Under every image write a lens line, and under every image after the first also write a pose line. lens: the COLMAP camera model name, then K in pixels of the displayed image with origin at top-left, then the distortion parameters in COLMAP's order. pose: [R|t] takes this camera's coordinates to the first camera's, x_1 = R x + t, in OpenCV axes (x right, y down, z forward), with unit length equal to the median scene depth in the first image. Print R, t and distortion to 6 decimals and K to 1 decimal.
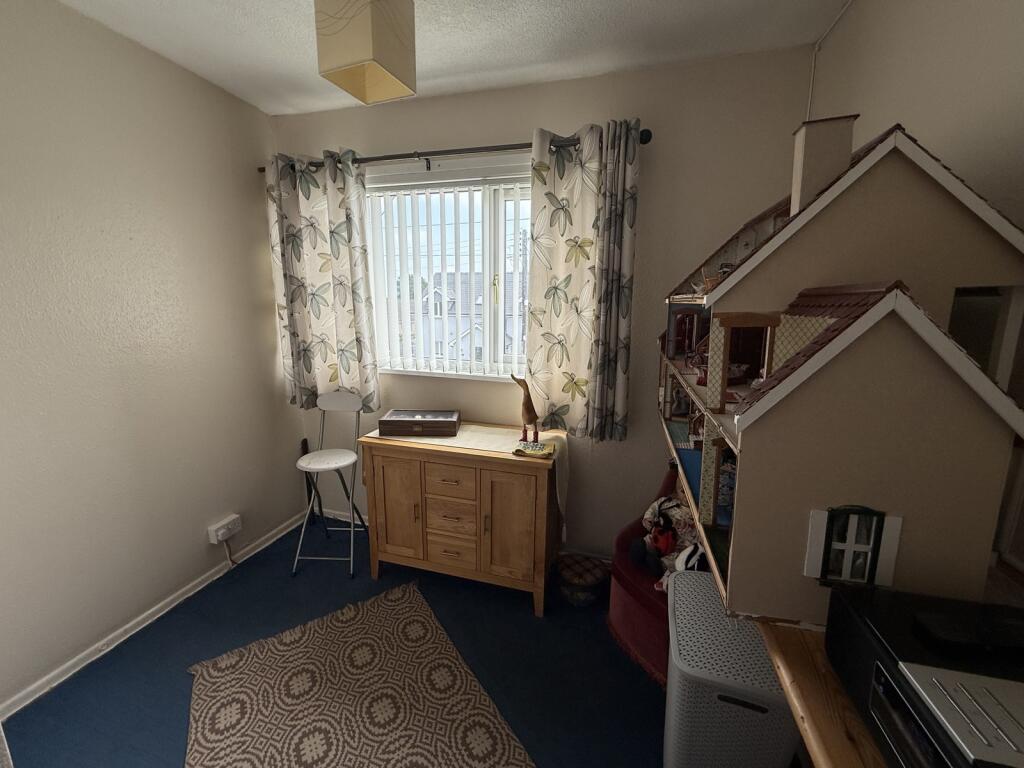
lens RADIAL K [[408.9, 0, 511.8], [0, 408.9, 385.1], [0, 0, 1]] dist [-0.000852, -0.000468]
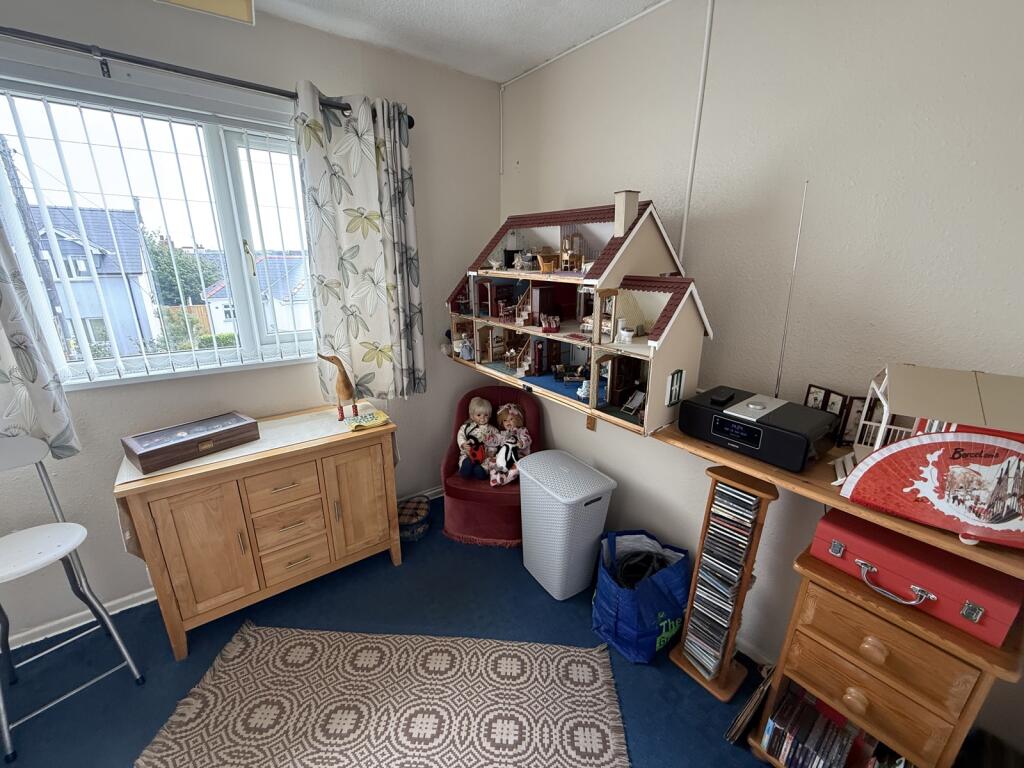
lens RADIAL K [[408.9, 0, 511.7], [0, 408.9, 385.4], [0, 0, 1]] dist [-0.000852, -0.000468]
pose [[0.600979, -0.242868, 0.761471, -0.474490], [0.152591, 0.970056, 0.188965, -0.066345], [-0.784563, 0.002629, 0.620043, 0.073855]]
